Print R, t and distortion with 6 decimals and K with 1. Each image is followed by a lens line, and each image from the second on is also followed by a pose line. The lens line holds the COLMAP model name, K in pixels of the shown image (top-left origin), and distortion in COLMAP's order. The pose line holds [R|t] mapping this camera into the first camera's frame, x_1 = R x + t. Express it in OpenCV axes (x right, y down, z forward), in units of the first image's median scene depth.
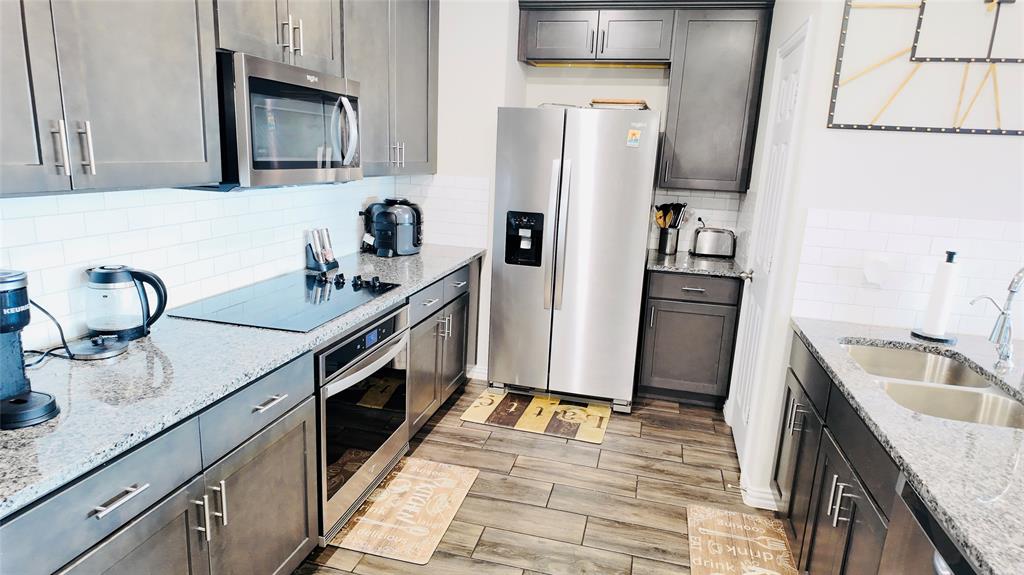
lens RADIAL K [[594.9, 0, 512.3], [0, 594.9, 285.2], [0, 0, 1]] dist [0.065696, -0.056831]
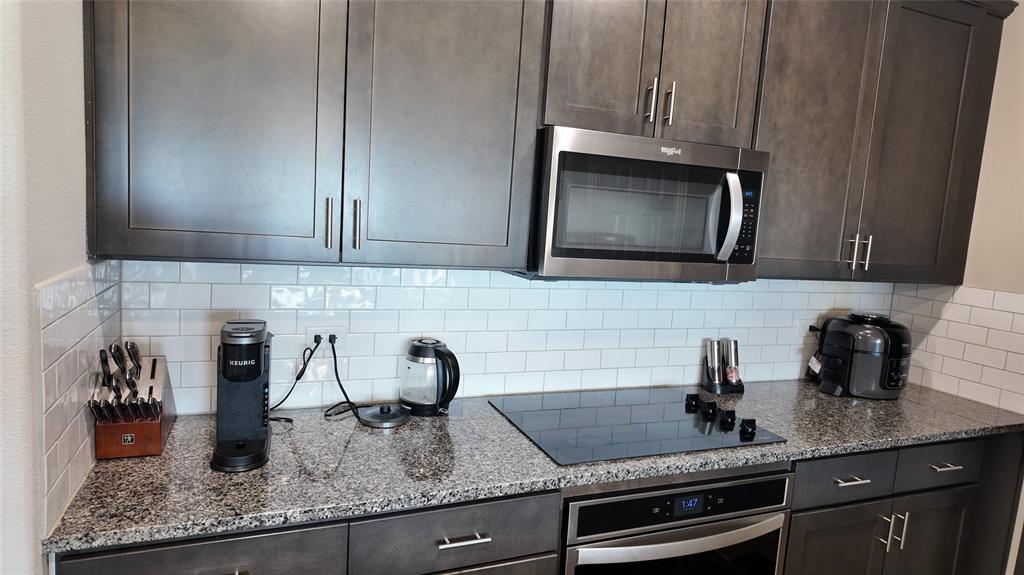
lens RADIAL K [[594.9, 0, 512.3], [0, 594.9, 285.2], [0, 0, 1]] dist [0.065696, -0.056831]
pose [[0.589009, 0.082706, -0.803883, 0.190371], [-0.213463, 0.975342, -0.056059, -0.079649], [0.779424, 0.204618, 0.592140, 0.398778]]
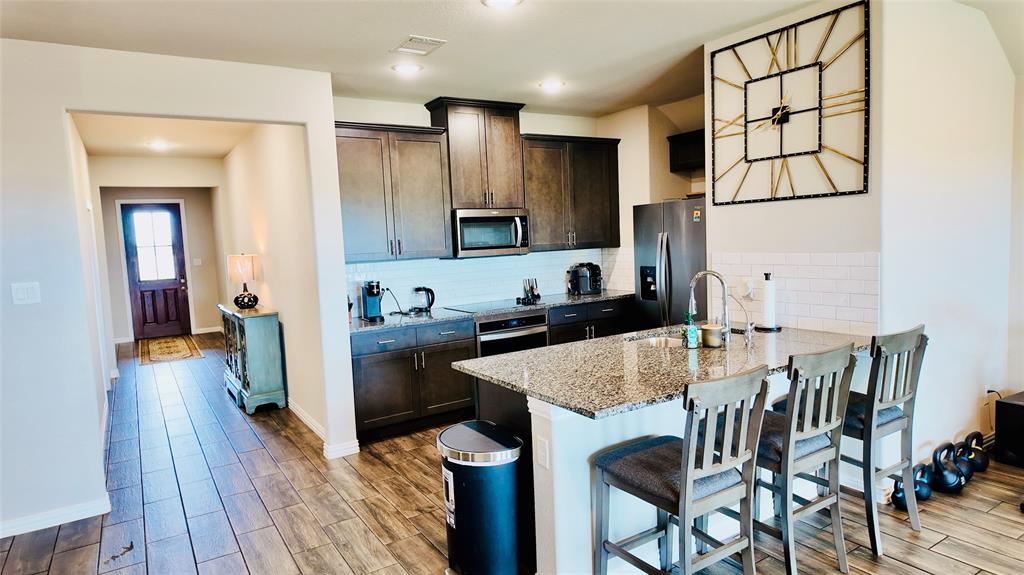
lens RADIAL K [[594.9, 0, 512.3], [0, 594.9, 285.2], [0, 0, 1]] dist [0.065696, -0.056831]
pose [[0.720946, -0.025822, -0.692510, 1.343655], [-0.072207, 0.991067, -0.112126, 0.206247], [0.689219, 0.130840, 0.712642, -0.608910]]
